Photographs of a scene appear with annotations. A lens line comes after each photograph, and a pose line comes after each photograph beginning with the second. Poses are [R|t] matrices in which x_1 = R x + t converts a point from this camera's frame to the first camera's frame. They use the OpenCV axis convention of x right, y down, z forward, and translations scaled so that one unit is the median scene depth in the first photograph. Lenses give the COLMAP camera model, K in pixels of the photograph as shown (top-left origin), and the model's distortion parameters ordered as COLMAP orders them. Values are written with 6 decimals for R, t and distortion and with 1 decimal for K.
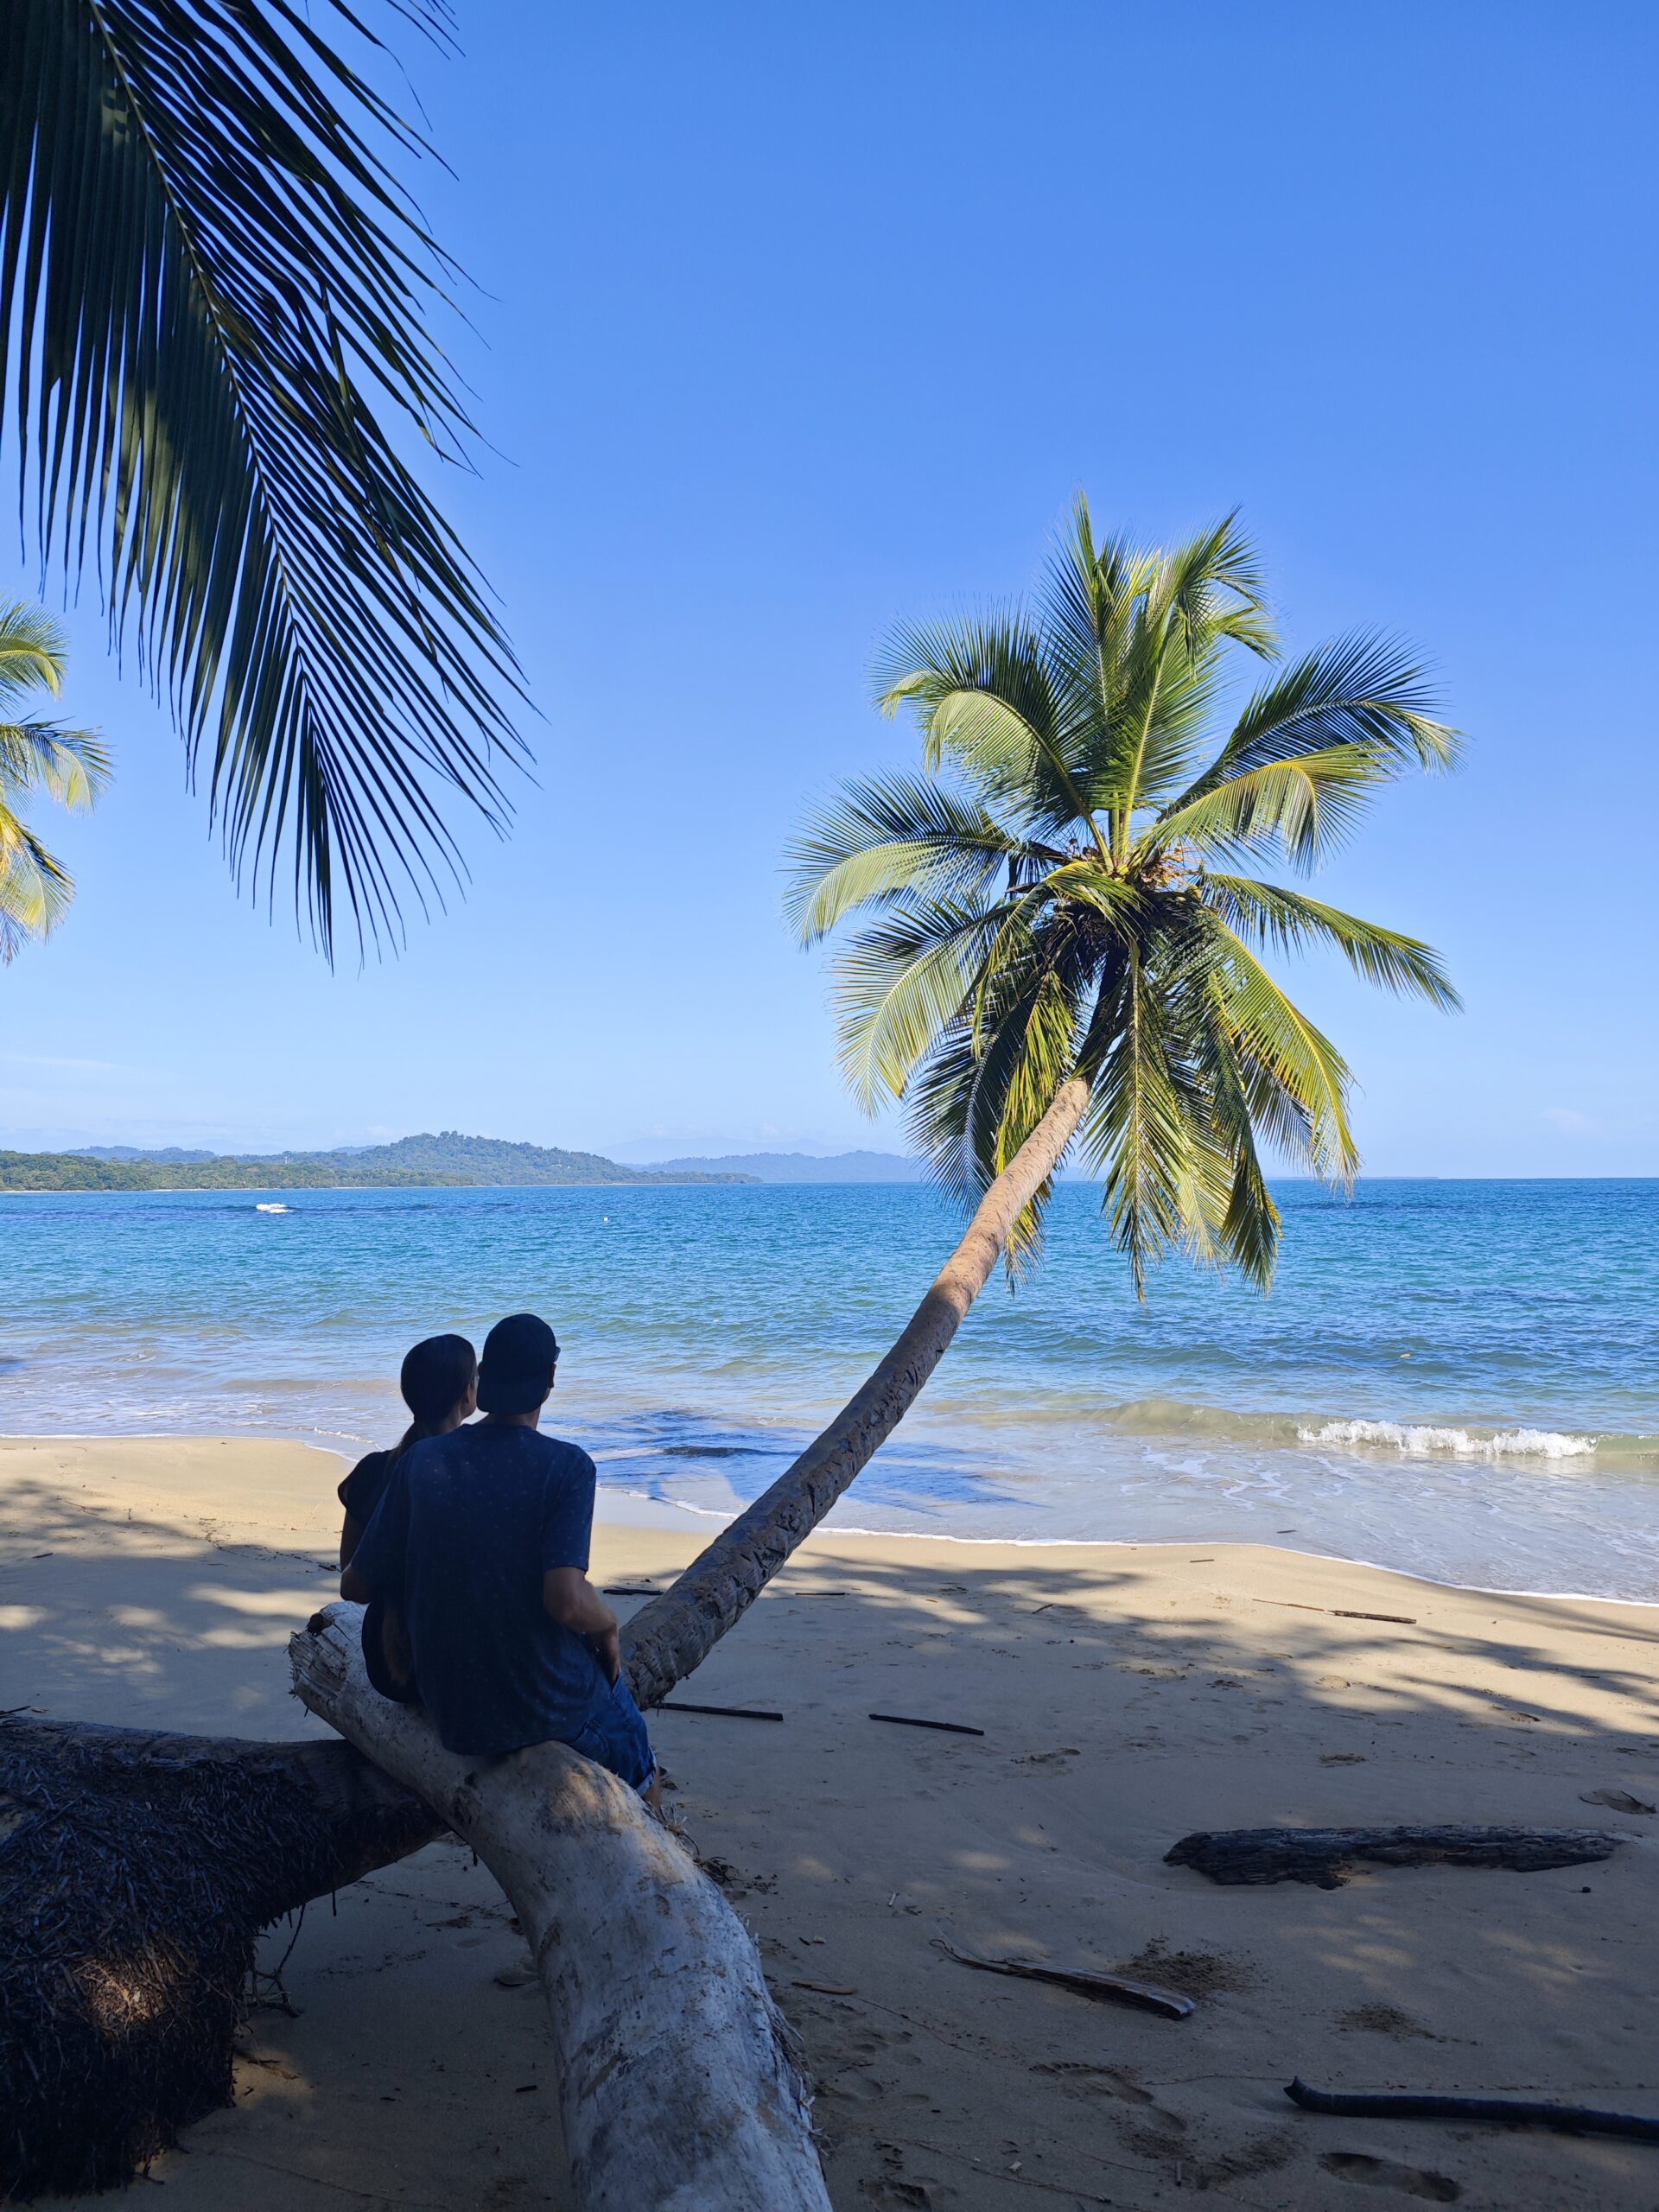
lens RADIAL K [[1561.9, 0, 793.5], [0, 1561.9, 1084.6], [0, 0, 1]] dist [0.061381, -0.089485]
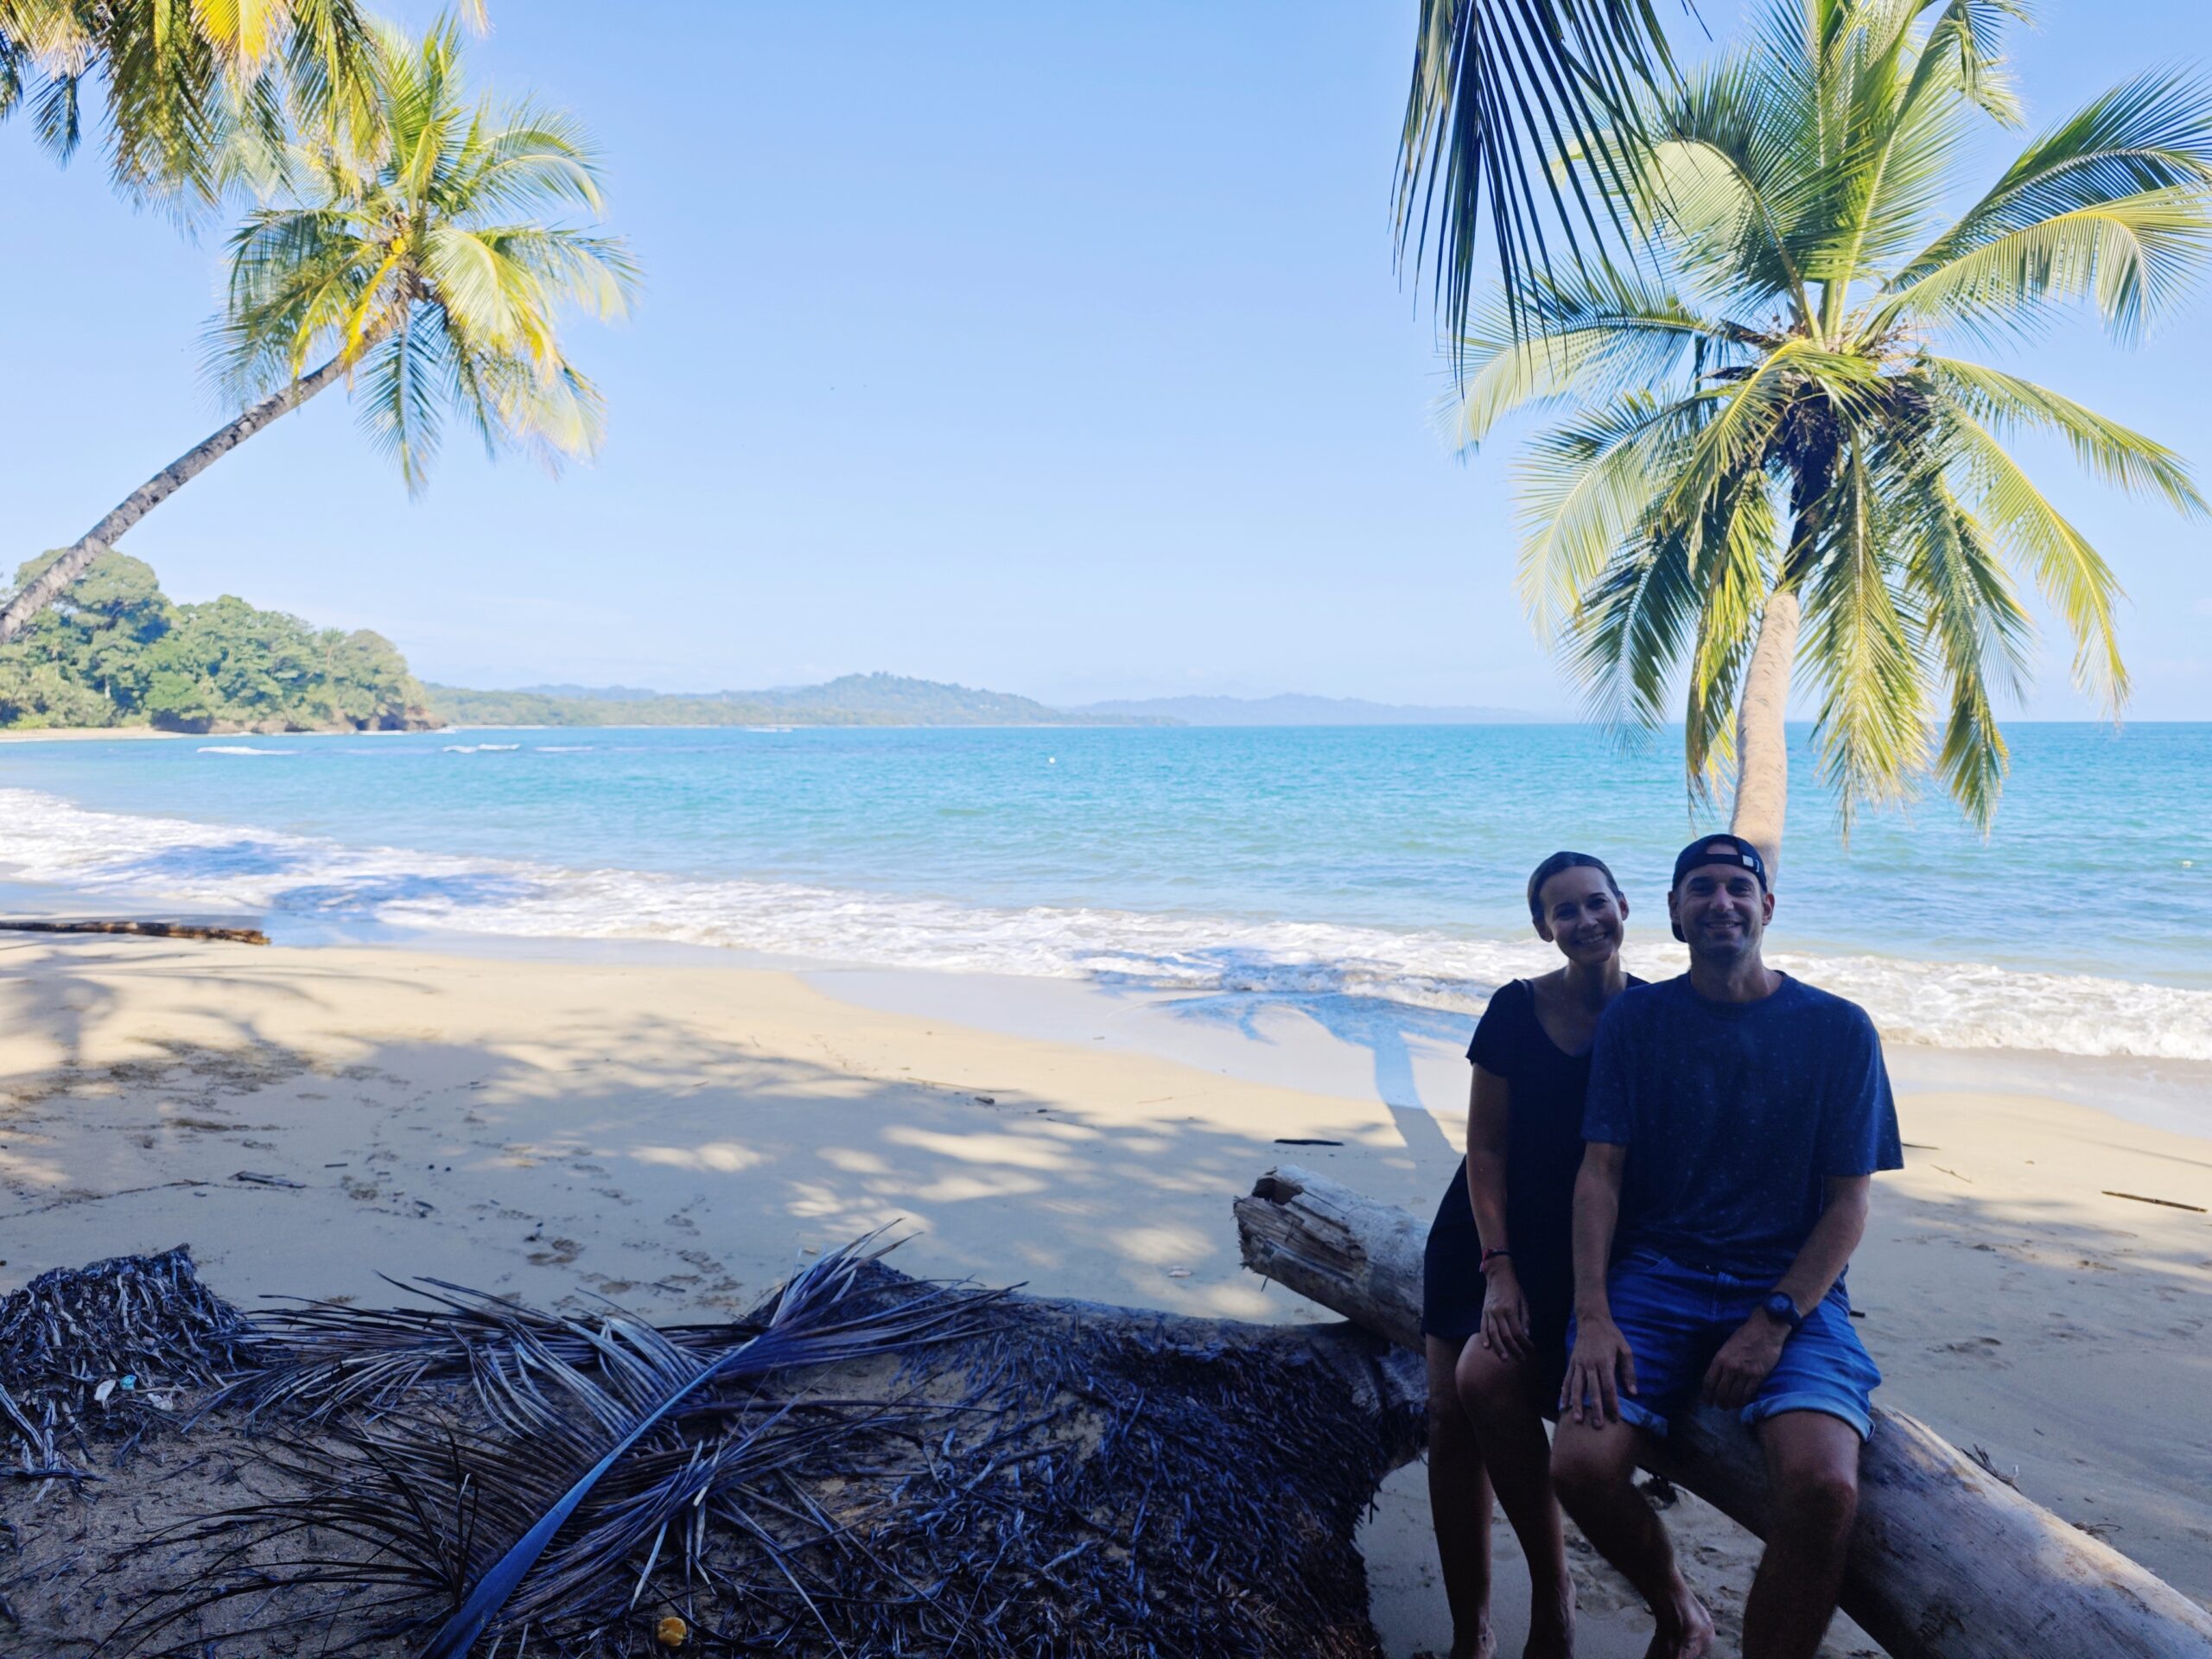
lens RADIAL K [[1561.9, 0, 1106.0], [0, 1561.9, 839.7], [0, 0, 1]] dist [0.061381, -0.089485]
pose [[0.996742, 0.011663, -0.079810, -0.124800], [-0.000764, 0.990812, 0.135245, 0.013401], [0.080654, -0.134743, 0.987593, 0.063634]]
